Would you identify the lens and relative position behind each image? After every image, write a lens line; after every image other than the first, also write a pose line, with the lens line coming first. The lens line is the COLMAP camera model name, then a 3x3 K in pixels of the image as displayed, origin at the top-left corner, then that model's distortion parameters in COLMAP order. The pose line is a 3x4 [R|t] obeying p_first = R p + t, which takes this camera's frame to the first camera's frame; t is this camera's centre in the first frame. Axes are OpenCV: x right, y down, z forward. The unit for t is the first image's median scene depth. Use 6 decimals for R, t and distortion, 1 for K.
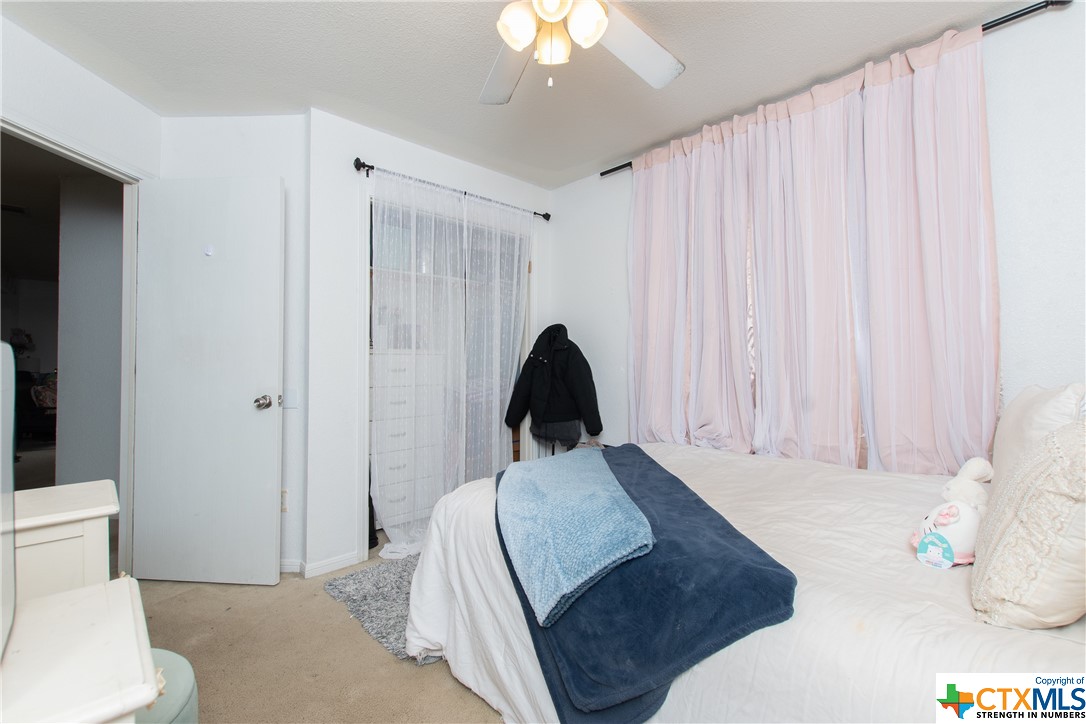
lens RADIAL K [[472.2, 0, 543.0], [0, 472.2, 362.0], [0, 0, 1]] dist [-0.025160, -0.000077]
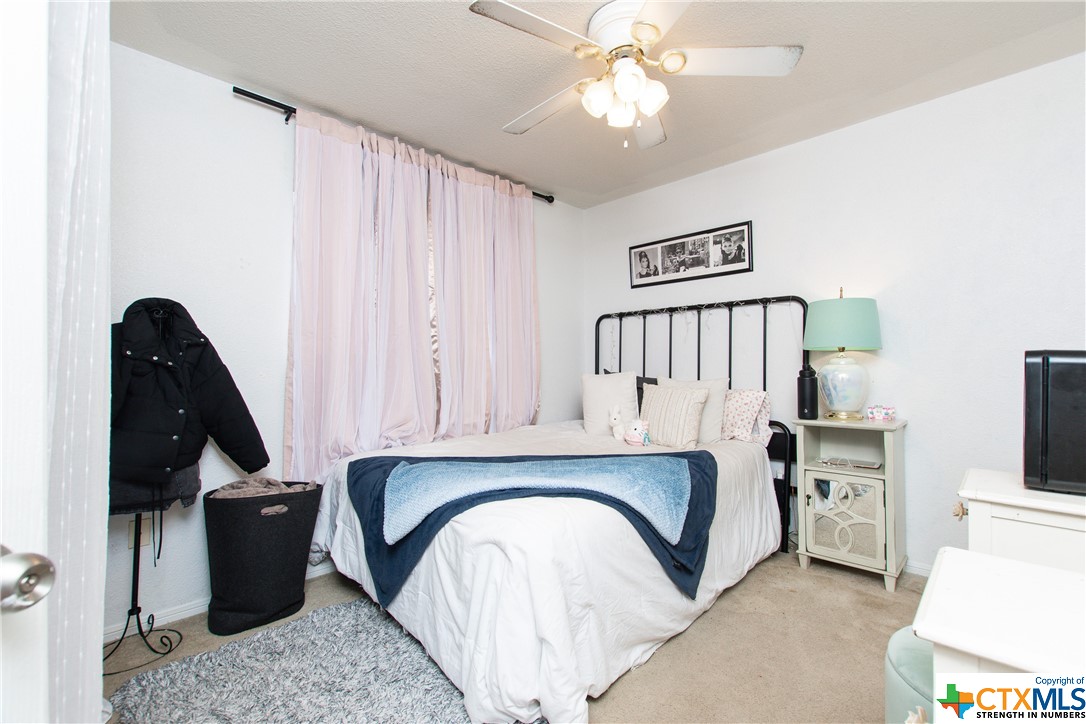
lens RADIAL K [[472.2, 0, 543.0], [0, 472.2, 362.0], [0, 0, 1]] dist [-0.025160, -0.000077]
pose [[-0.073463, 0.001695, 0.997297, -0.799410], [0.001896, 0.999997, -0.001560, -0.005638], [-0.997296, 0.001776, -0.073466, 0.844017]]
